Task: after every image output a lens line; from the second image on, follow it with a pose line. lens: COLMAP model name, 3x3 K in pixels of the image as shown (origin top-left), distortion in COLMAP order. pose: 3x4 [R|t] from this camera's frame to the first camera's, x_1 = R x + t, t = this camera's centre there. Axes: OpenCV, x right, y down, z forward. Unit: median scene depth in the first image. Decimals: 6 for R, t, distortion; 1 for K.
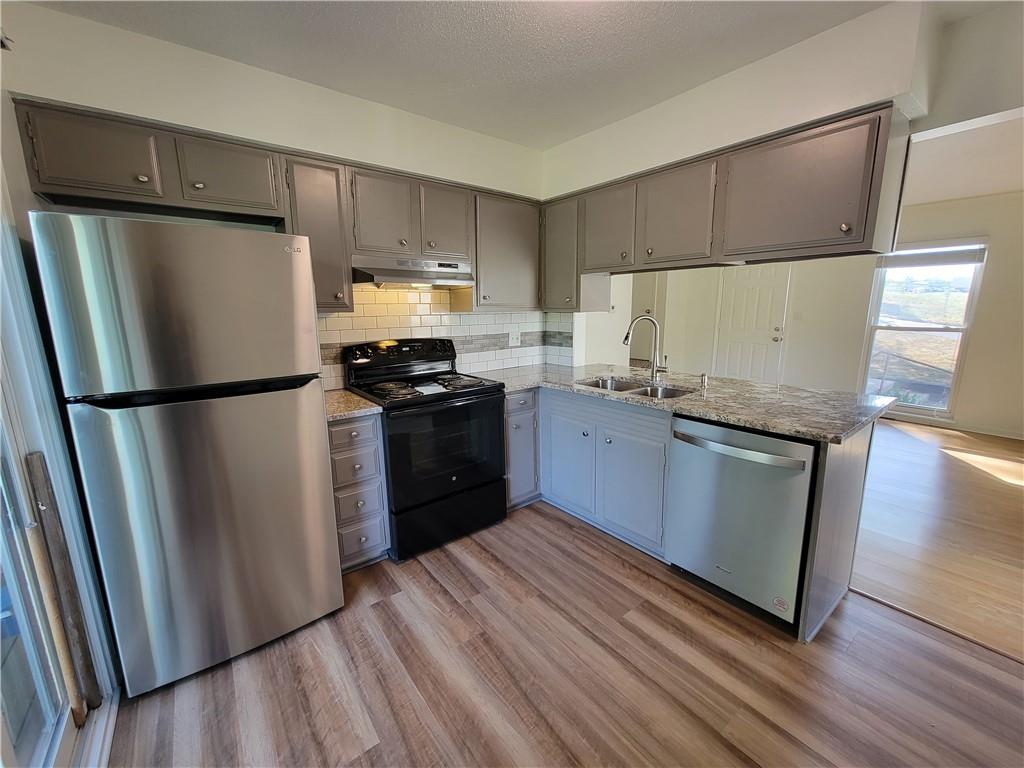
lens RADIAL K [[420.0, 0, 514.2], [0, 420.0, 386.2], [0, 0, 1]] dist [-0.004423, 0.000764]
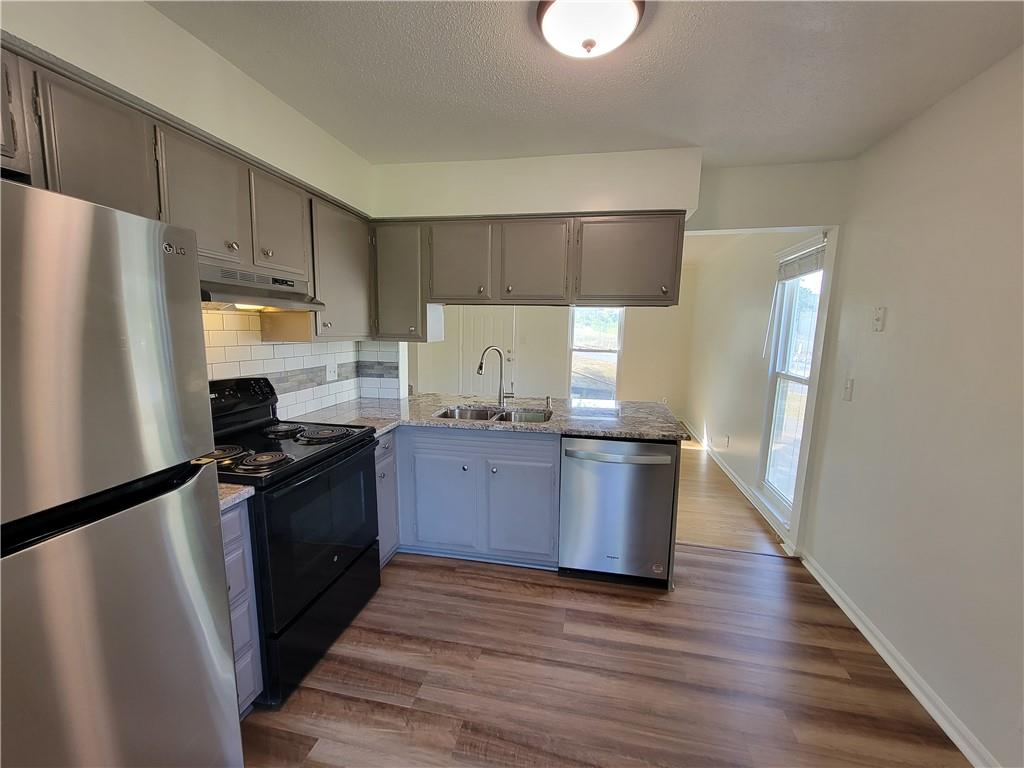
lens RADIAL K [[420.3, 0, 516.1], [0, 420.3, 387.5], [0, 0, 1]] dist [-0.001606, 0.000015]
pose [[0.757388, -0.069650, 0.649239, -0.362224], [0.097135, 0.995250, -0.006546, -0.054917], [-0.645699, 0.068022, 0.760556, 0.171266]]
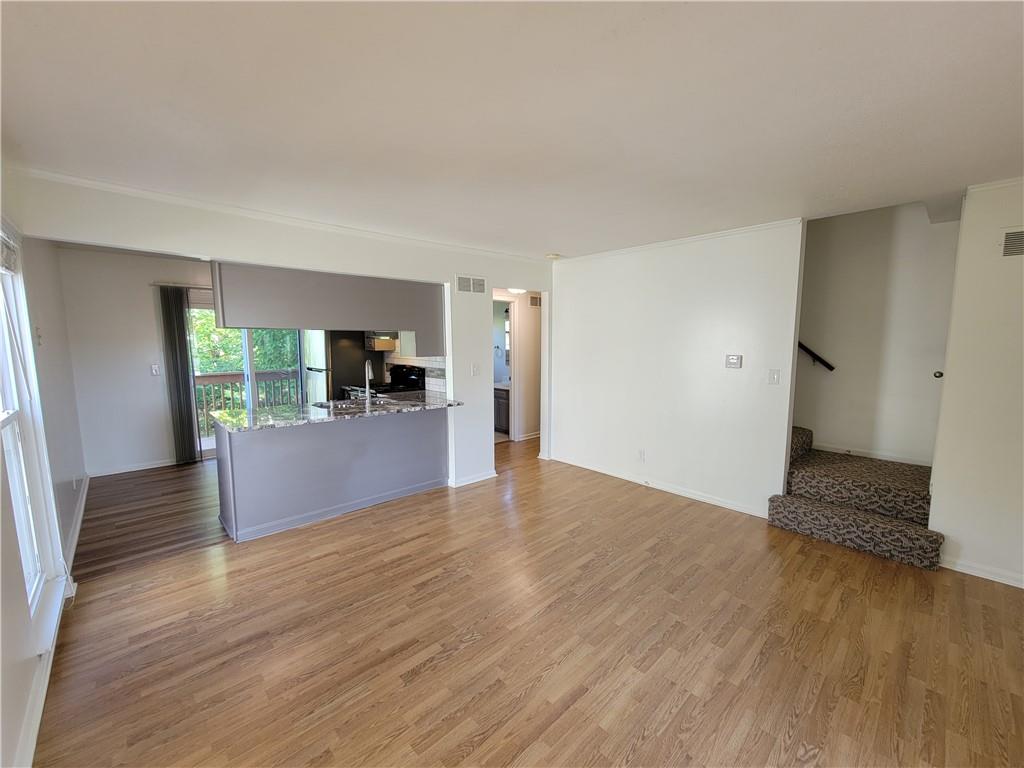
lens RADIAL K [[420.0, 0, 514.2], [0, 420.0, 386.2], [0, 0, 1]] dist [-0.004423, 0.000764]
pose [[0.092607, 0.120649, -0.988366, 1.929957], [-0.191262, 0.976302, 0.101256, -0.345128], [0.977161, 0.179660, 0.113488, 1.427244]]
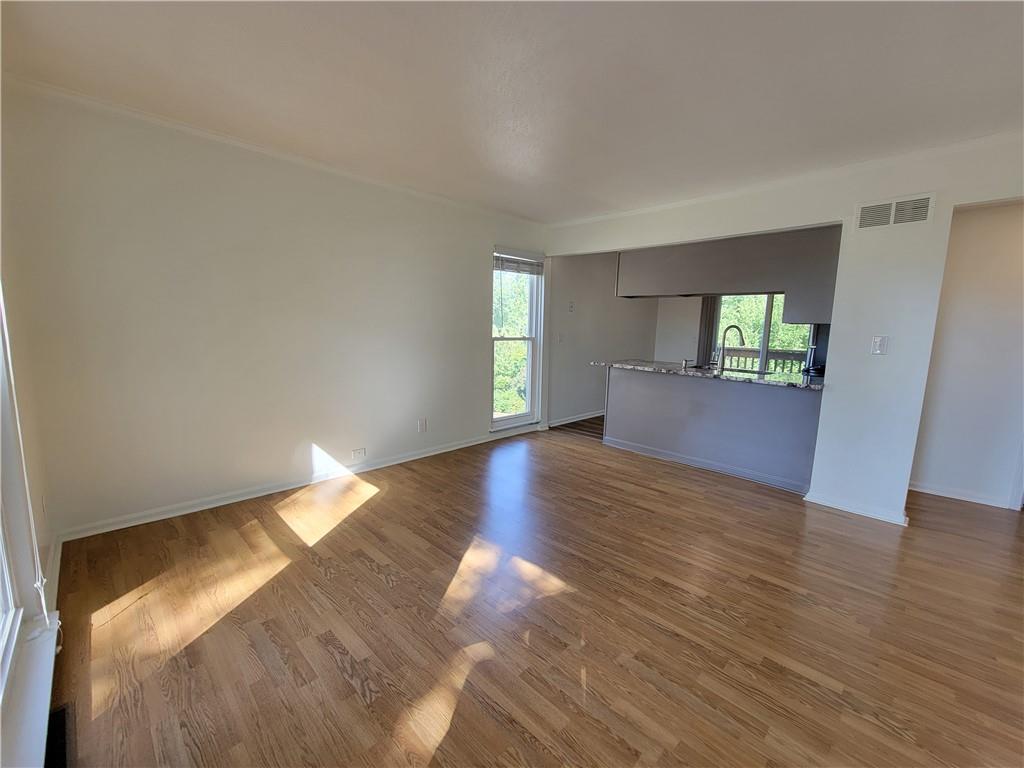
lens RADIAL K [[420.0, 0, 514.2], [0, 420.0, 386.2], [0, 0, 1]] dist [-0.004423, 0.000764]
pose [[-0.991639, 0.002419, -0.129020, 1.304522], [-0.040346, 0.943888, 0.327793, -0.431777], [0.122573, 0.330258, -0.935898, 2.437937]]
